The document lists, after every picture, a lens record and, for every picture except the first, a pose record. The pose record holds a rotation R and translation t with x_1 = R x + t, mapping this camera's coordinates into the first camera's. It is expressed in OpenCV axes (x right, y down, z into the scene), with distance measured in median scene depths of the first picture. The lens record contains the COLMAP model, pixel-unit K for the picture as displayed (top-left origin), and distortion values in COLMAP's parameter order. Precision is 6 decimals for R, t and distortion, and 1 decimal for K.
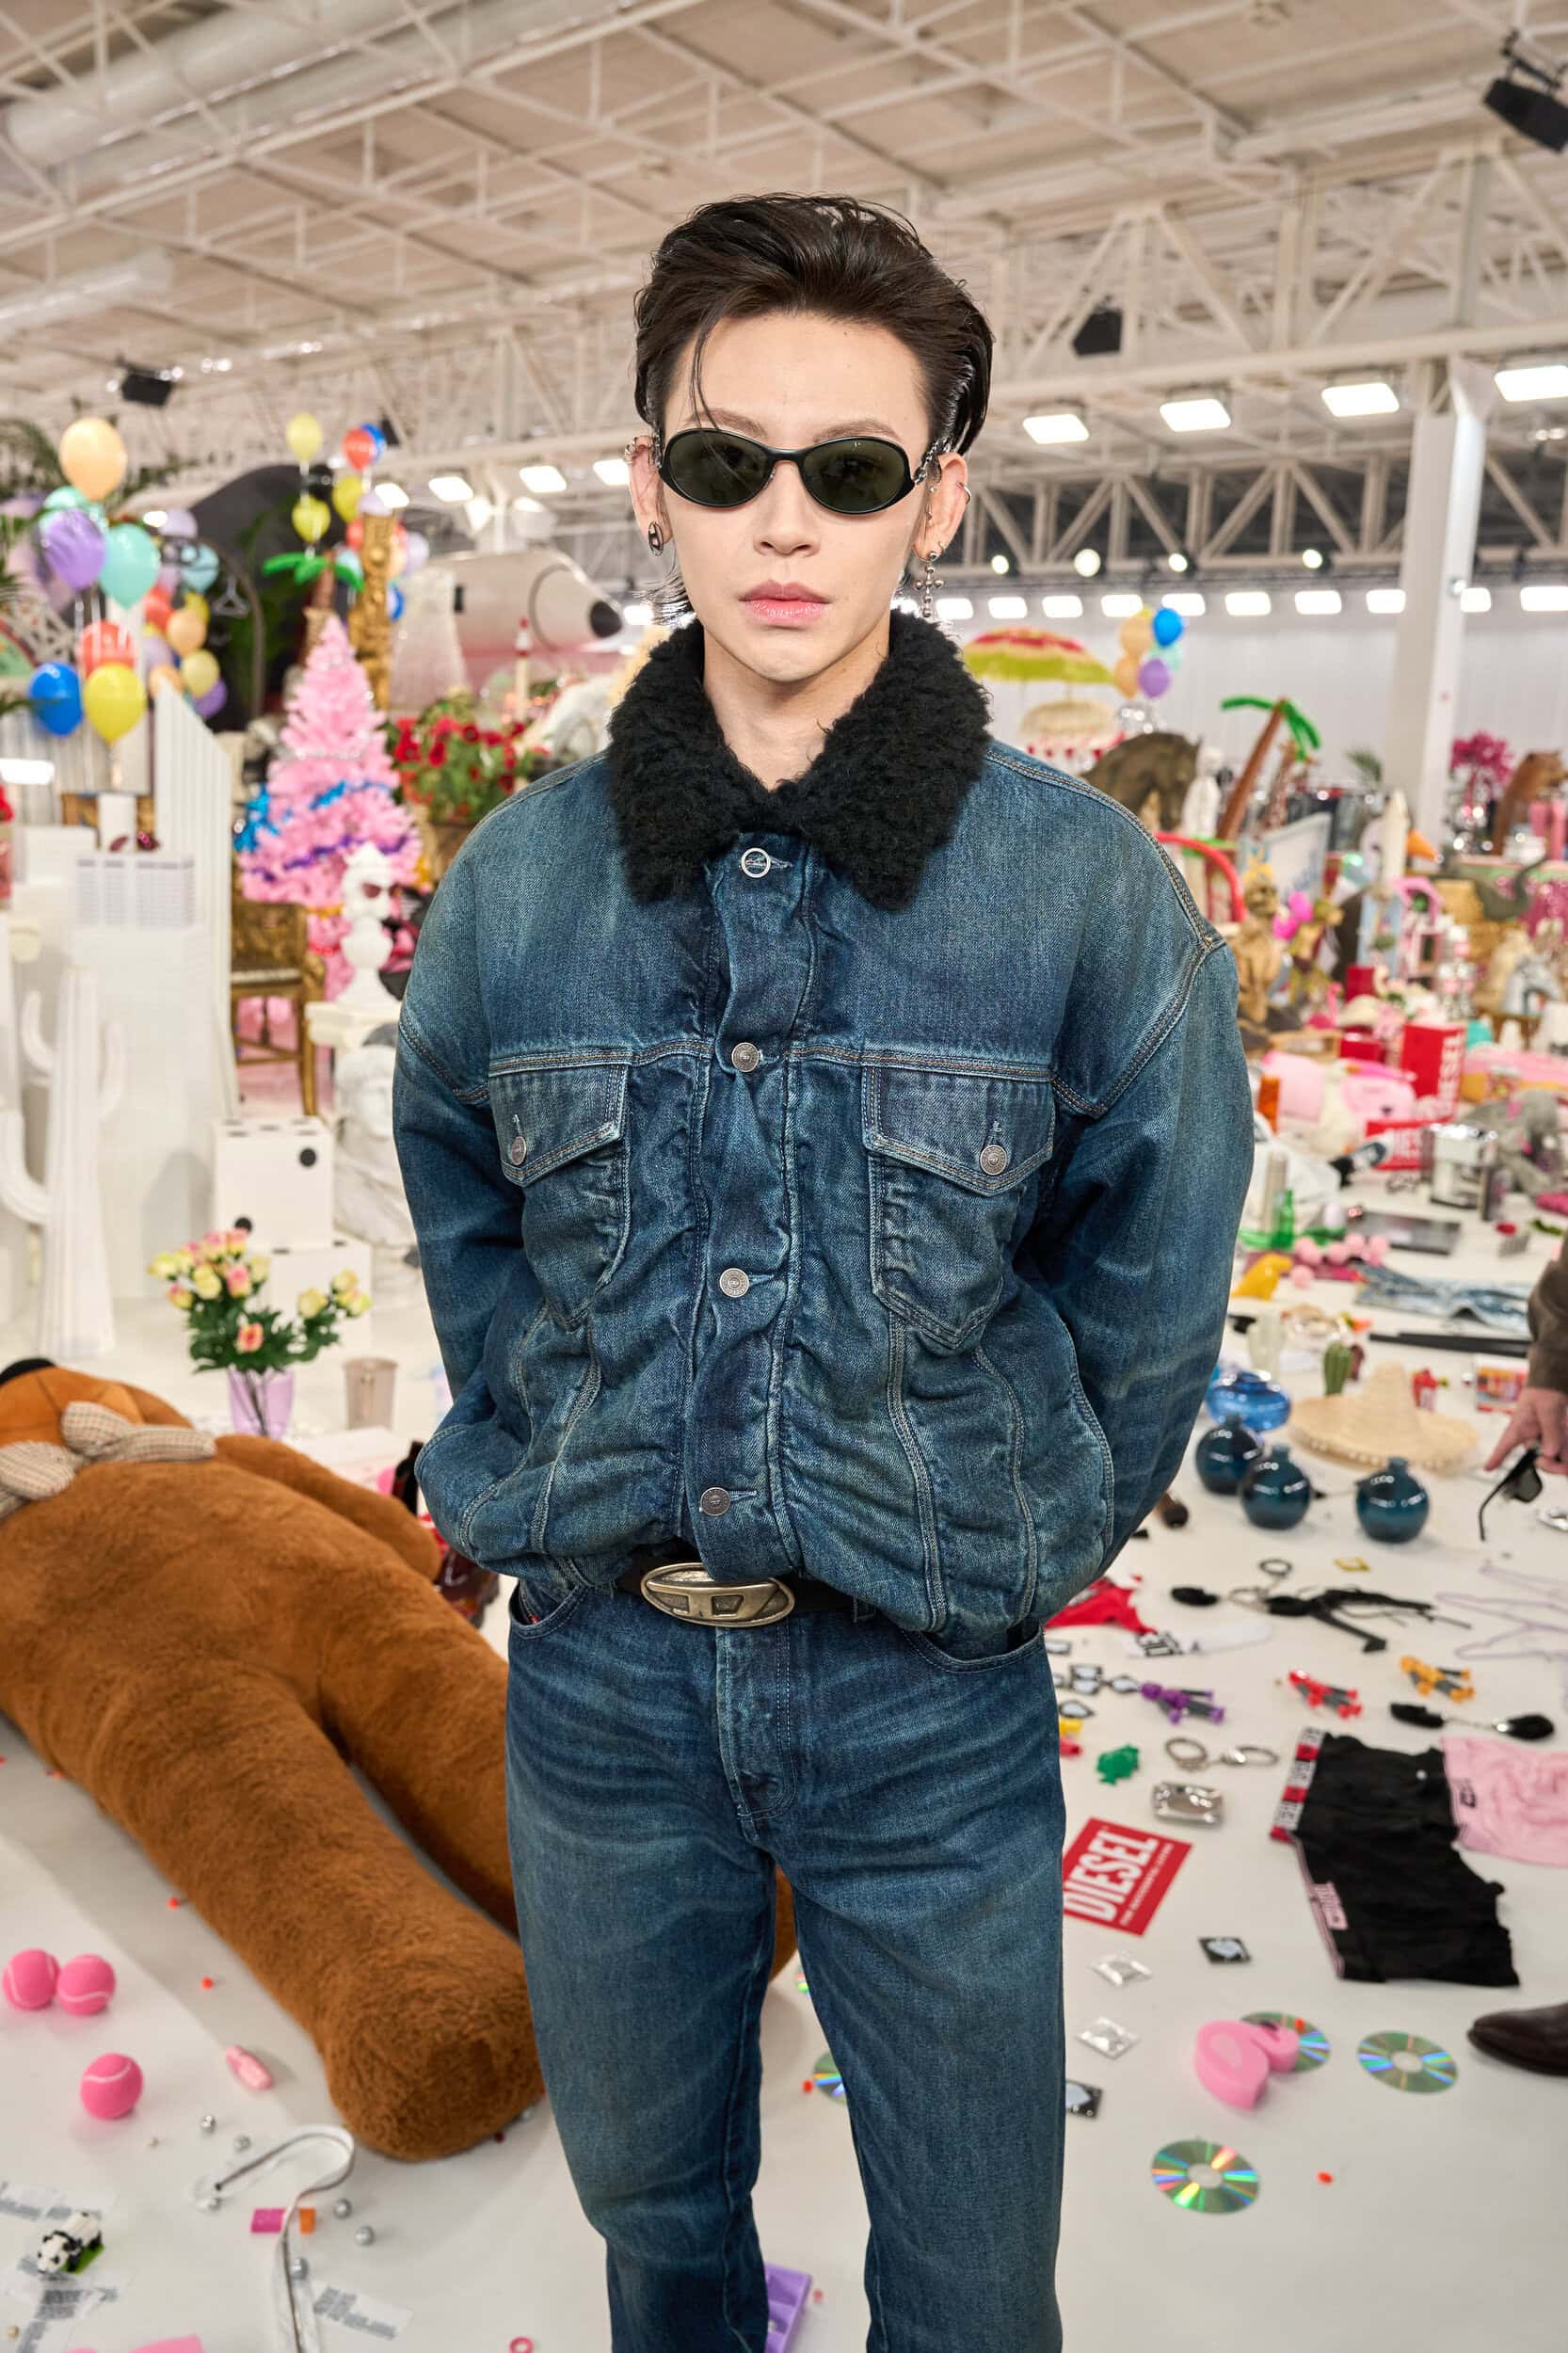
lens RADIAL K [[1997.2, 0, 784.0], [0, 1997.2, 1176.5], [0, 0, 1]] dist [-0.106669, 0.162425]
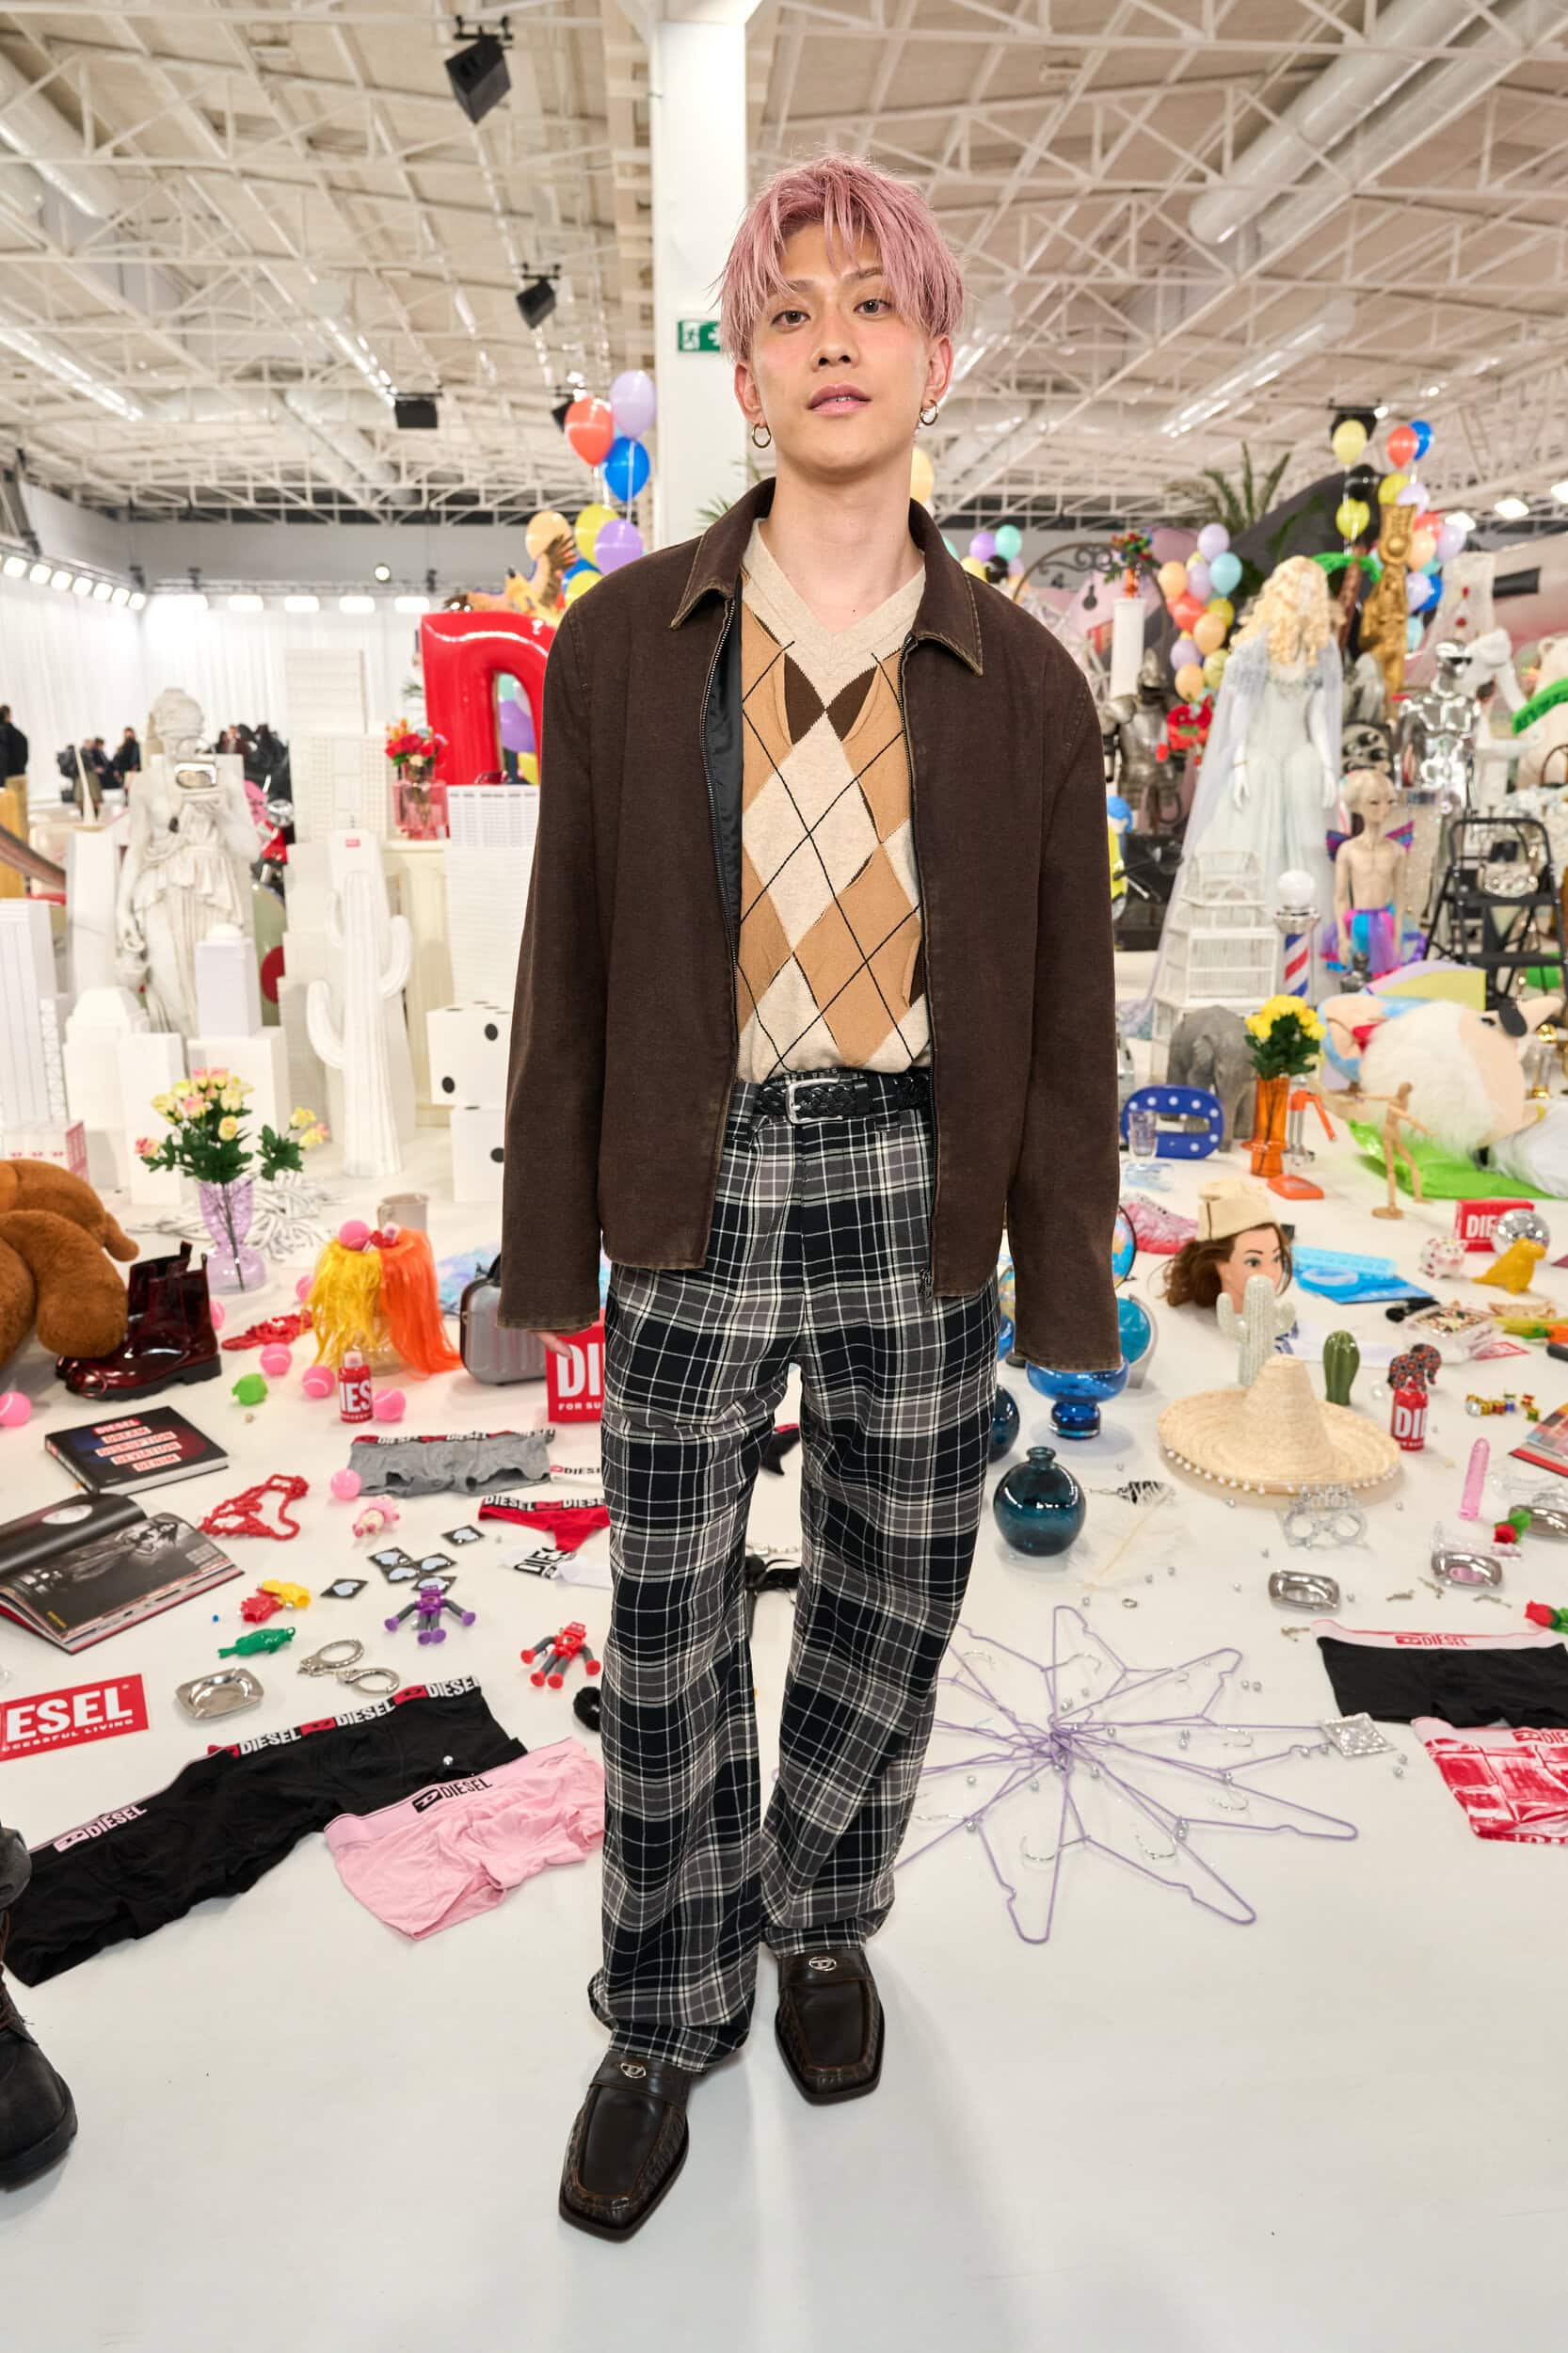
lens RADIAL K [[1657.3, 0, 784.0], [0, 1657.3, 1176.5], [0, 0, 1]] dist [0.000263, 0.003635]
pose [[0.765947, 0.109574, -0.633498, 0.149846], [-0.088903, 0.993954, 0.064430, -0.000949], [0.636727, 0.006970, 0.771057, 0.093528]]
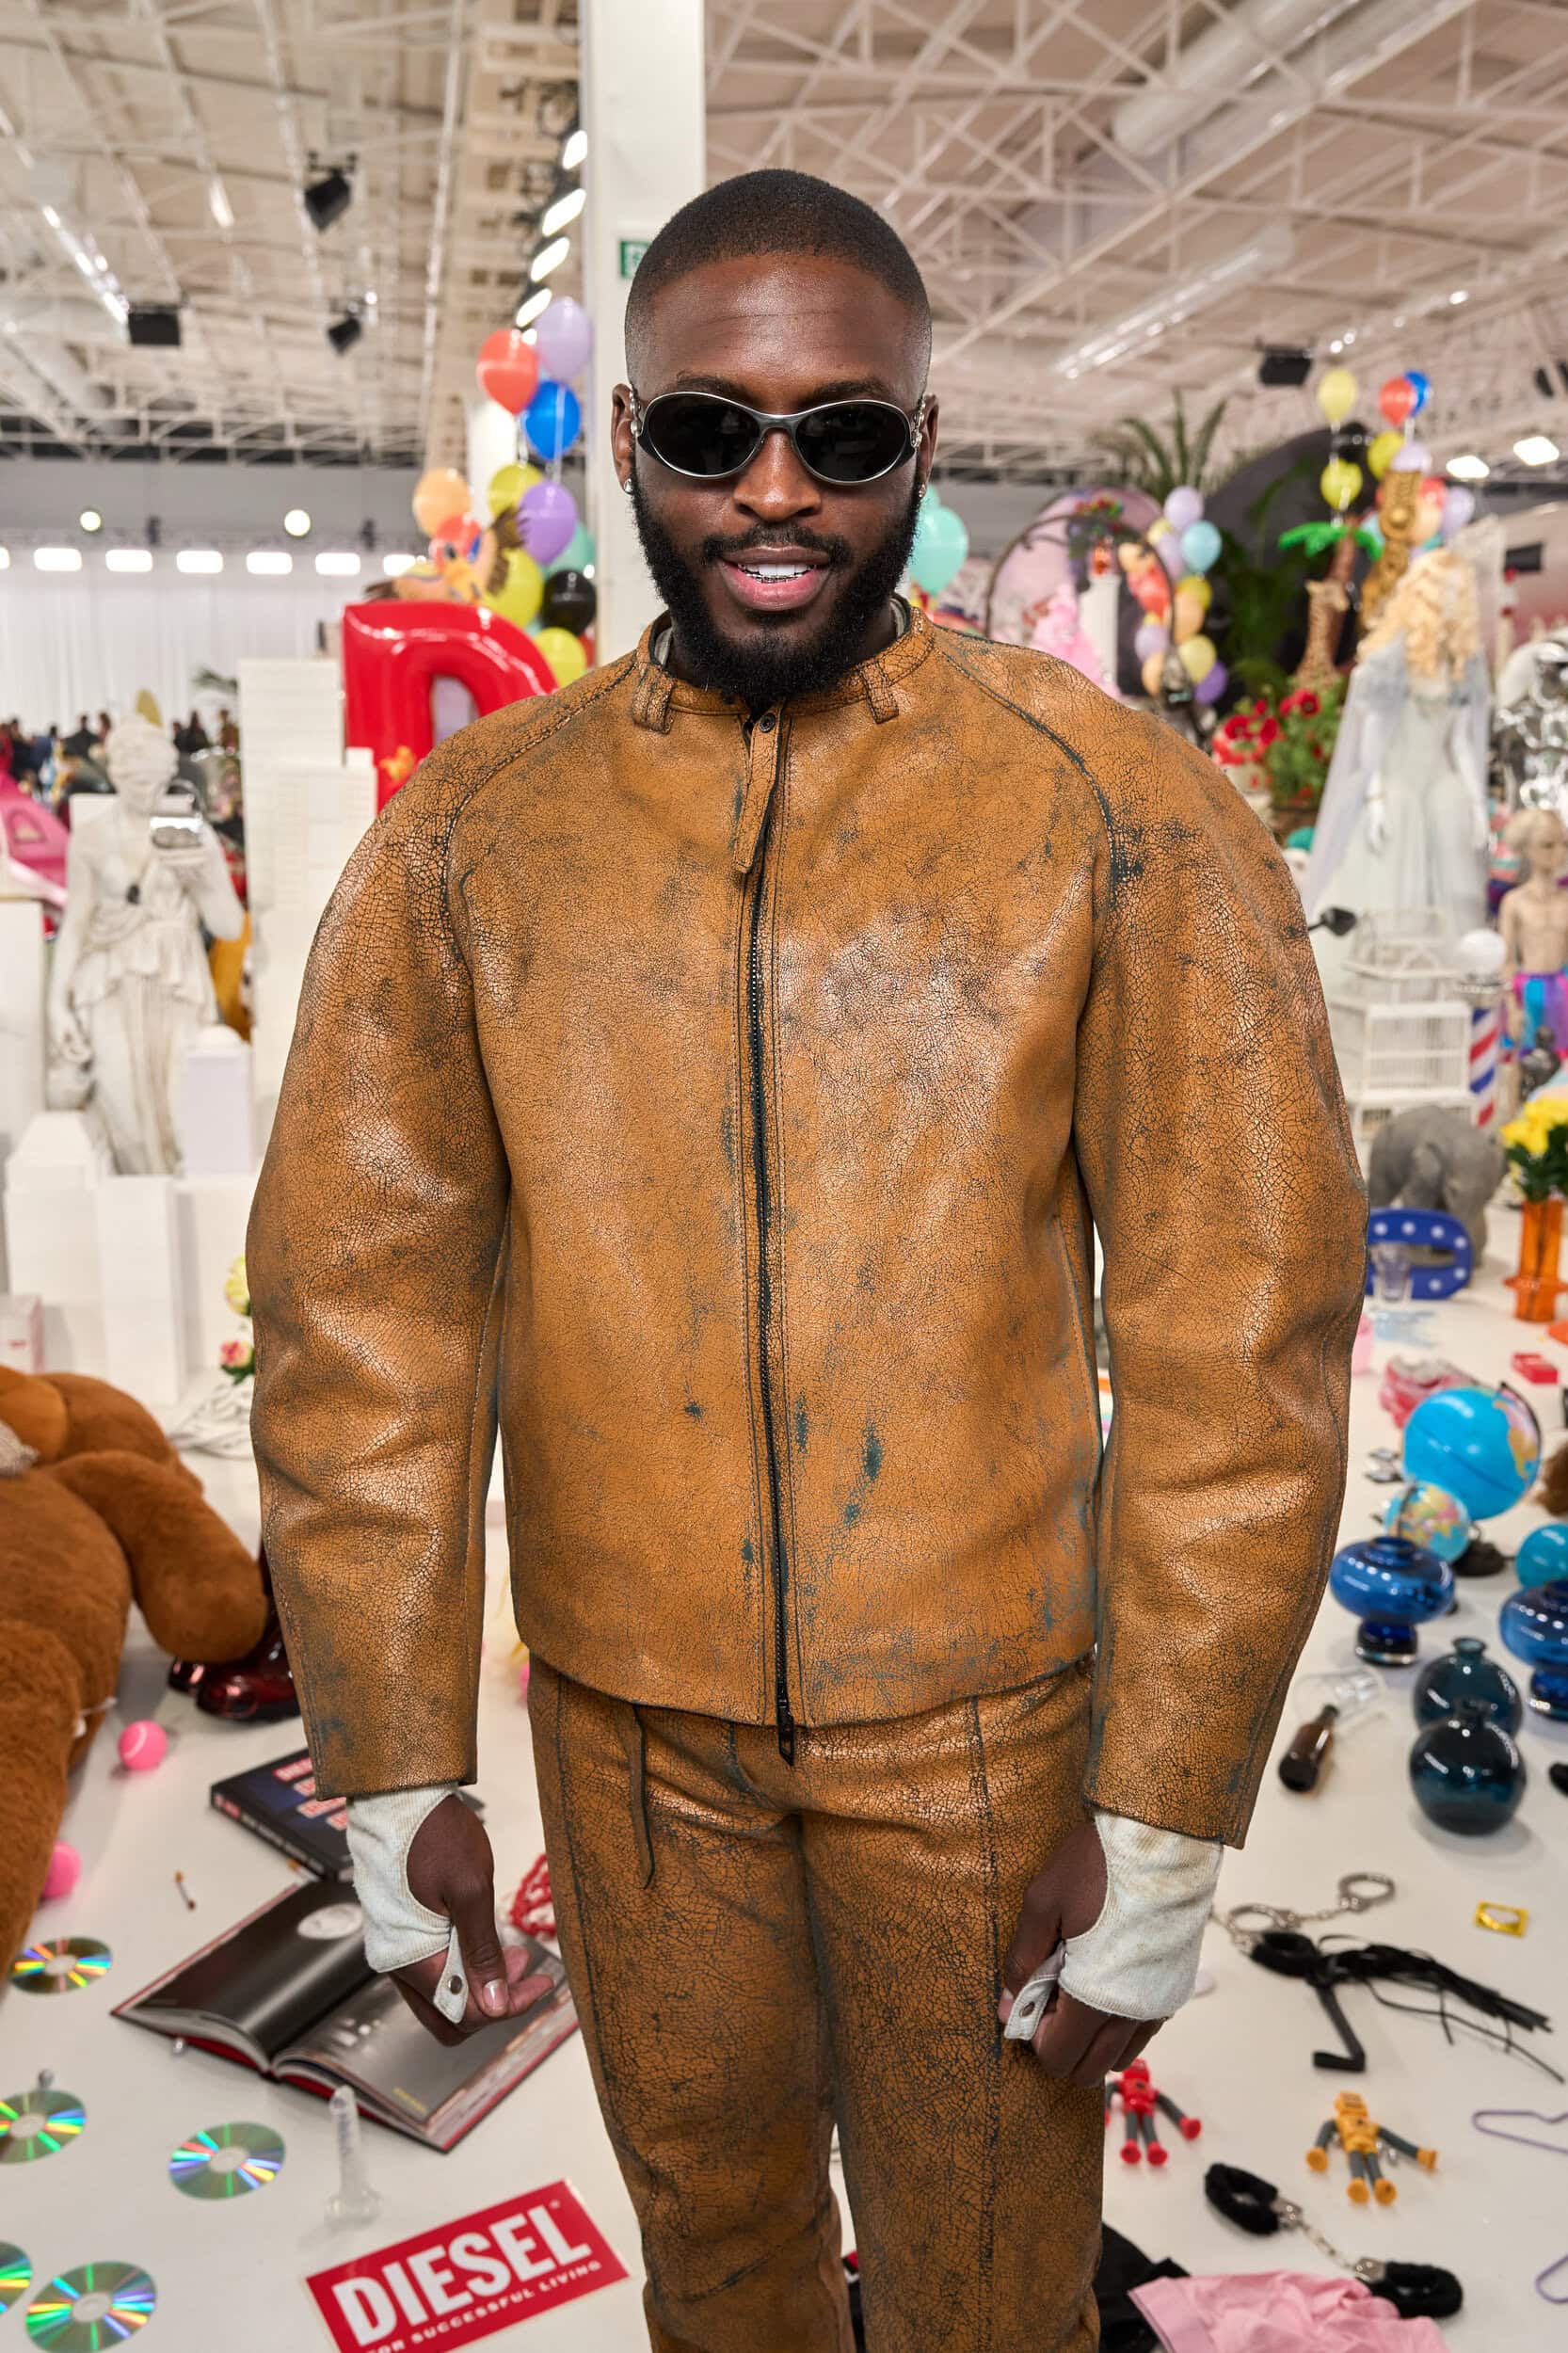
lens RADIAL K [[2029.9, 0, 784.0], [0, 2029.9, 1176.5], [0, 0, 1]] dist [0.001915, 0.004701]
pose [[0.830118, 0.069596, -0.553227, 0.098459], [-0.071728, 0.997265, 0.017829, -0.007908], [0.552955, 0.024882, 0.832840, 0.072579]]
